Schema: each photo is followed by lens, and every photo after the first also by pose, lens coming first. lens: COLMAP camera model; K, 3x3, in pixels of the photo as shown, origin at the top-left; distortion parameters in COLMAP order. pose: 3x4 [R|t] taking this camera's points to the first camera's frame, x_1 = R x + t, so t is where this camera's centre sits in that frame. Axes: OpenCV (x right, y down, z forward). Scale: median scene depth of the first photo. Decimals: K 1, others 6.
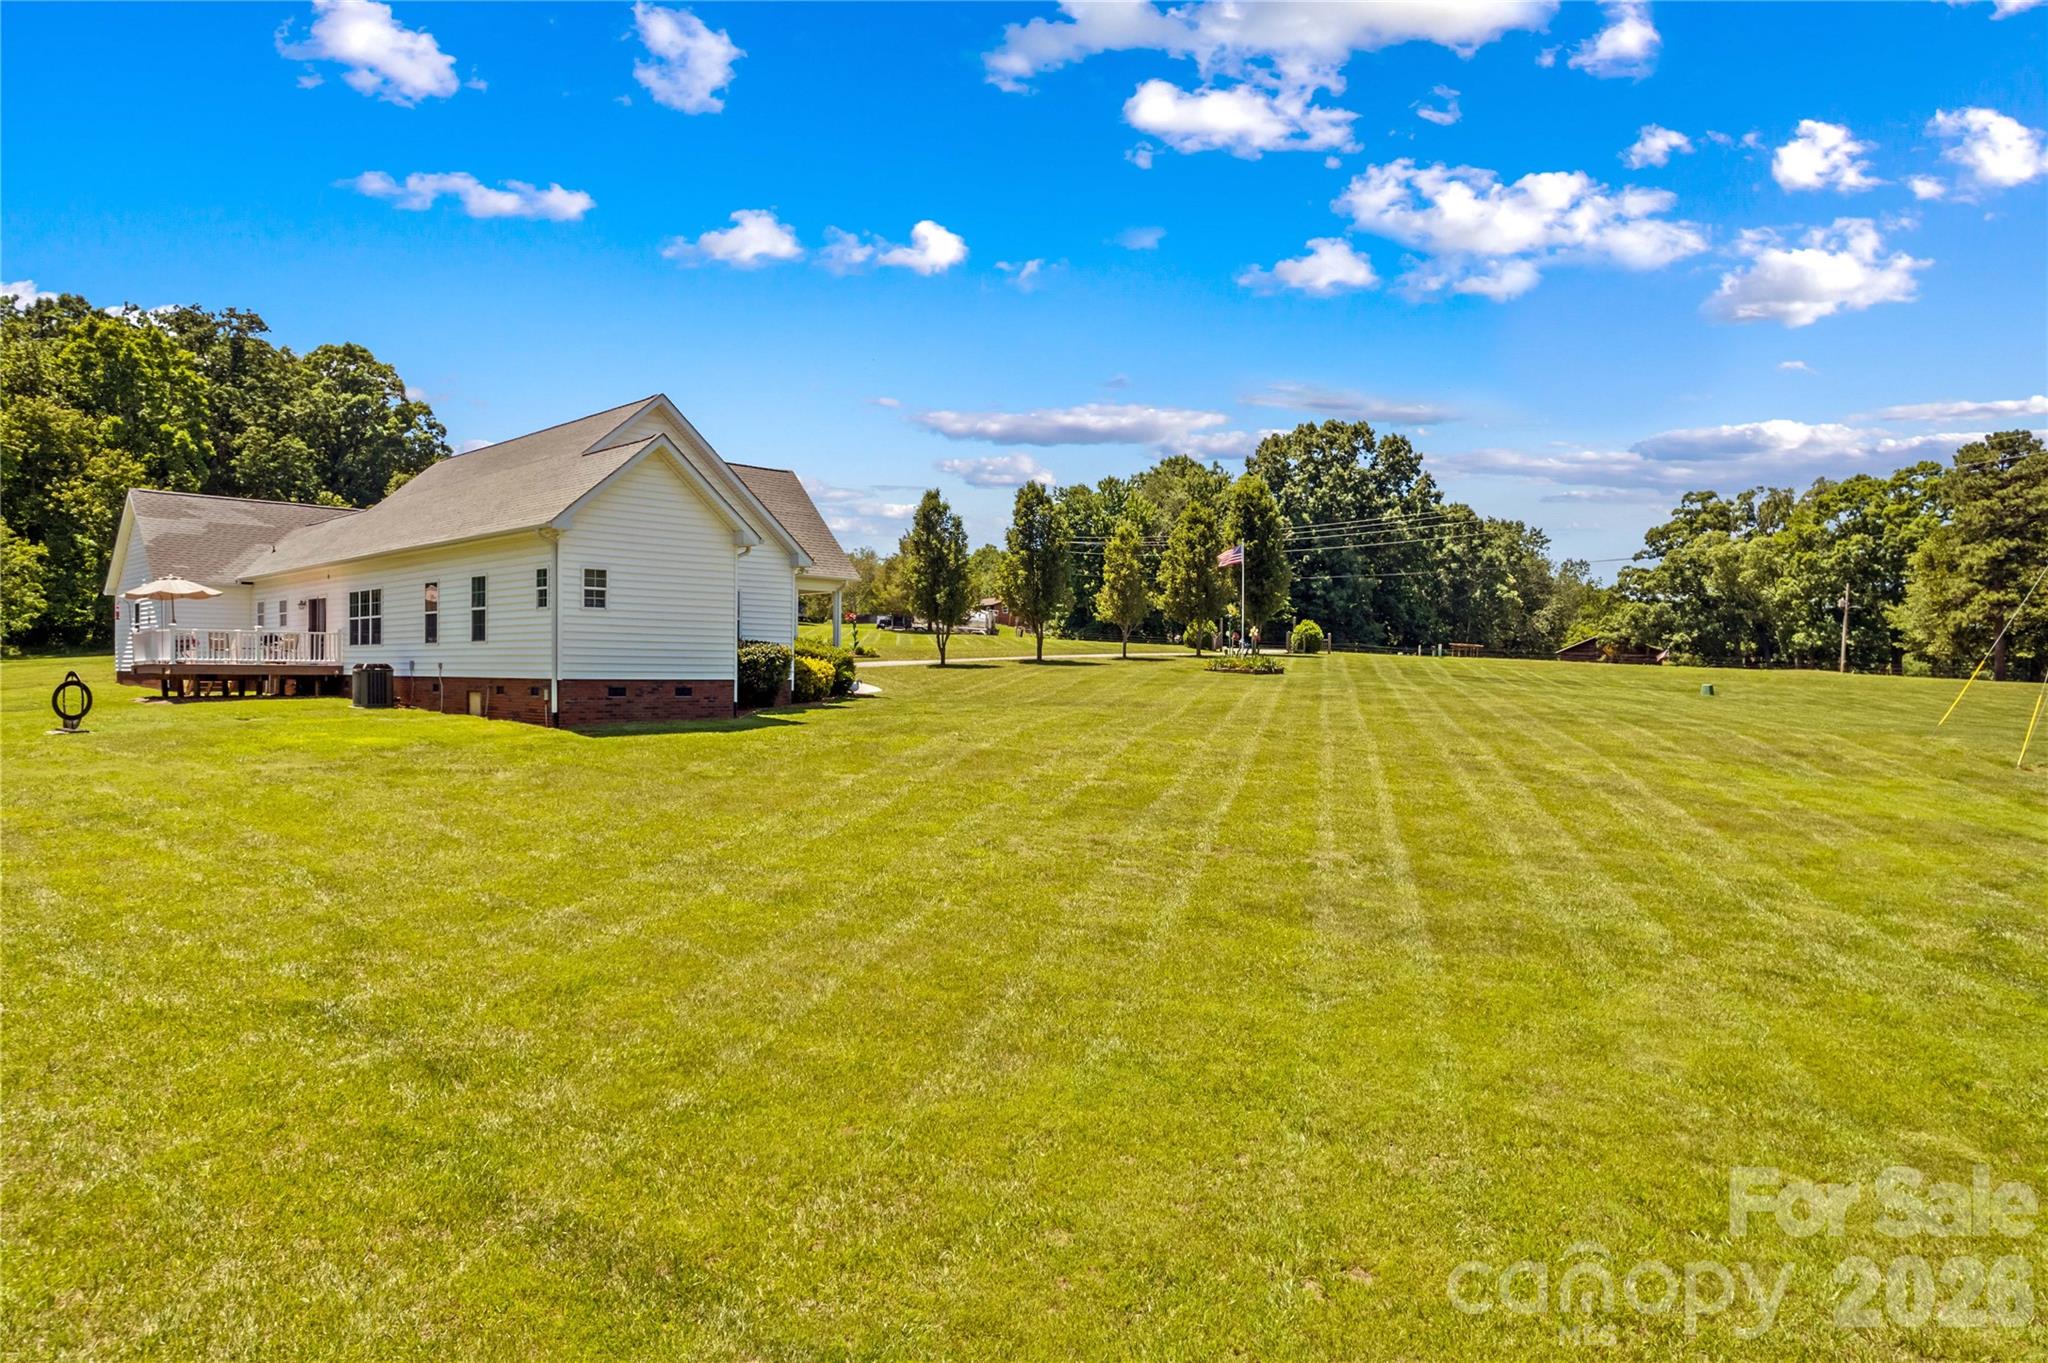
lens RADIAL K [[1363.1, 0, 1024.0], [0, 1363.1, 681.5], [0, 0, 1]] dist [-0.034210, 0.017370]
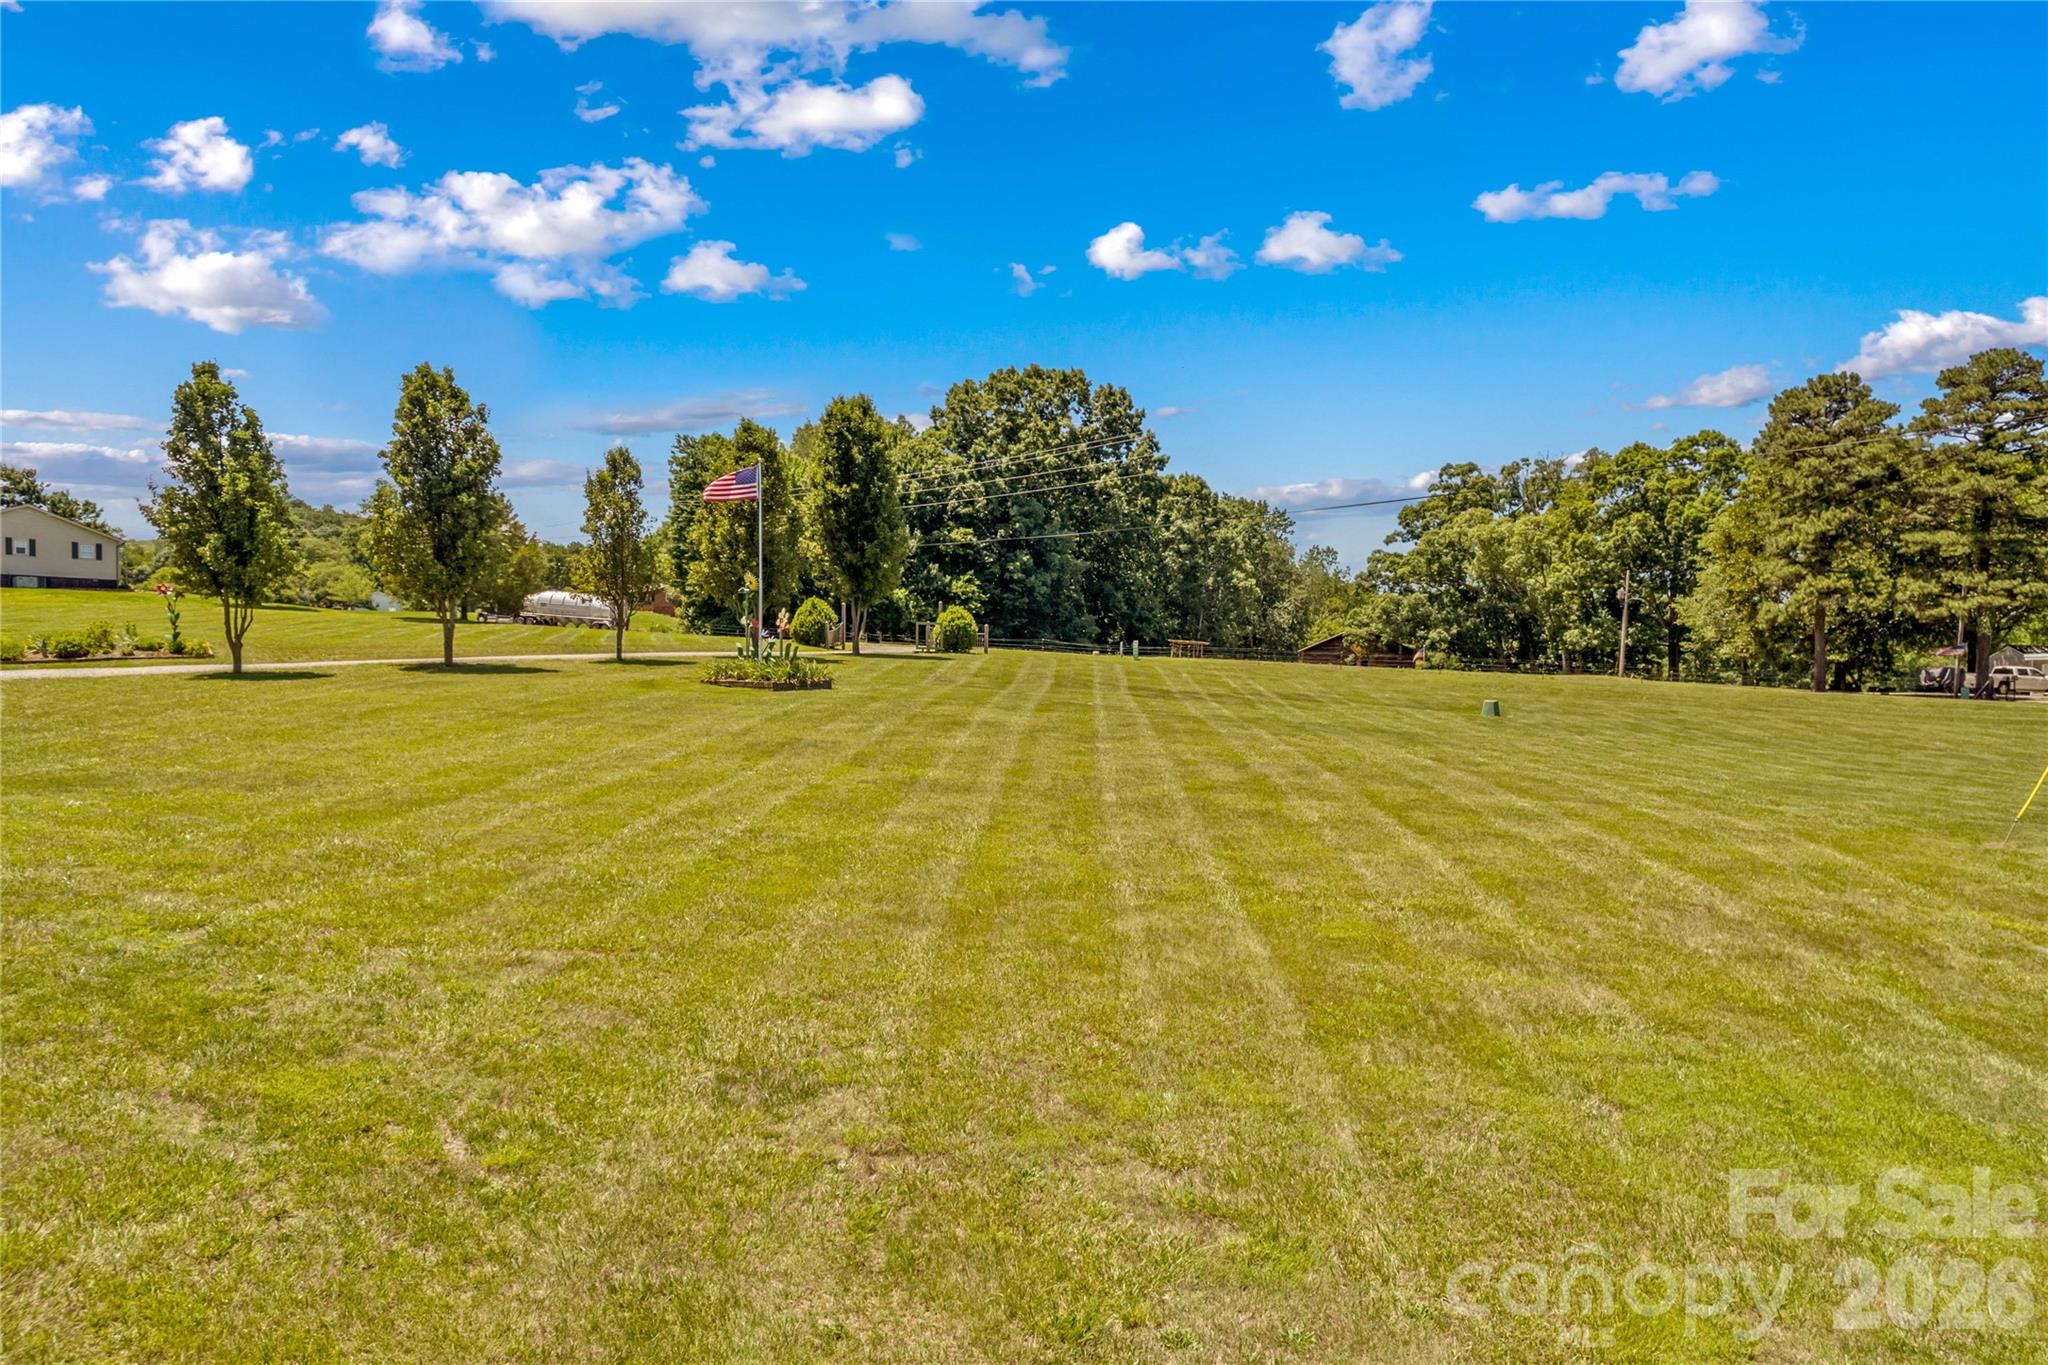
lens RADIAL K [[1363.1, 0, 1024.0], [0, 1363.1, 682.5], [0, 0, 1]] dist [-0.034210, 0.017370]
pose [[0.986341, 0.000277, 0.164718, 0.088340], [-0.000941, 0.999992, 0.003948, -0.005302], [-0.164716, -0.004049, 0.986333, 0.201379]]
